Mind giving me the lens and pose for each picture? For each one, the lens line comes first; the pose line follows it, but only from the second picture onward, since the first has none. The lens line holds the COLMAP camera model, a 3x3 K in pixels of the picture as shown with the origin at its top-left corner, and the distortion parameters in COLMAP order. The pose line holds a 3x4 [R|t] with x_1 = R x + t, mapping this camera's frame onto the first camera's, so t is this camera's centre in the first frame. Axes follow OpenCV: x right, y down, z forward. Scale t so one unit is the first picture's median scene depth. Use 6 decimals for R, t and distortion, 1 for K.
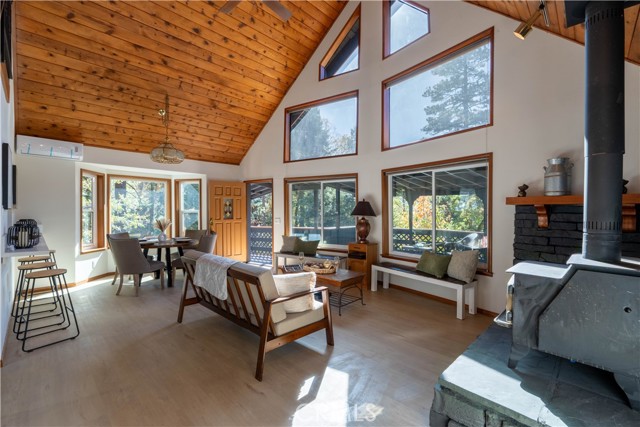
lens RADIAL K [[278.7, 0, 320.7], [0, 278.7, 214.2], [0, 0, 1]] dist [-0.005804, 0.000062]
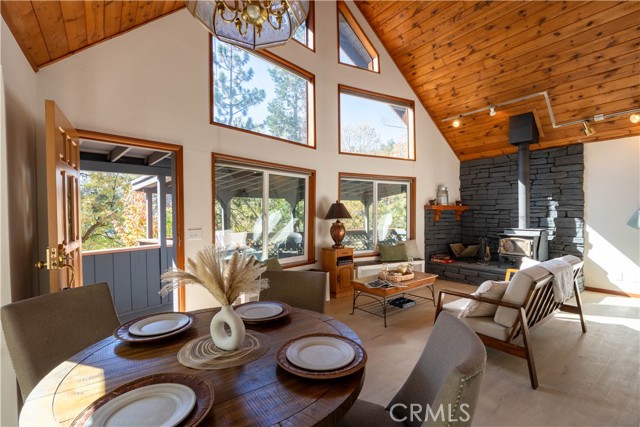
lens RADIAL K [[285.1, 0, 320.0], [0, 285.1, 213.5], [0, 0, 1]] dist [-0.000749, -0.000080]
pose [[0.151788, -0.005906, 0.988395, -0.726451], [0.017284, 0.999845, 0.003321, -0.014962], [-0.988262, 0.016579, 0.151867, 0.829991]]
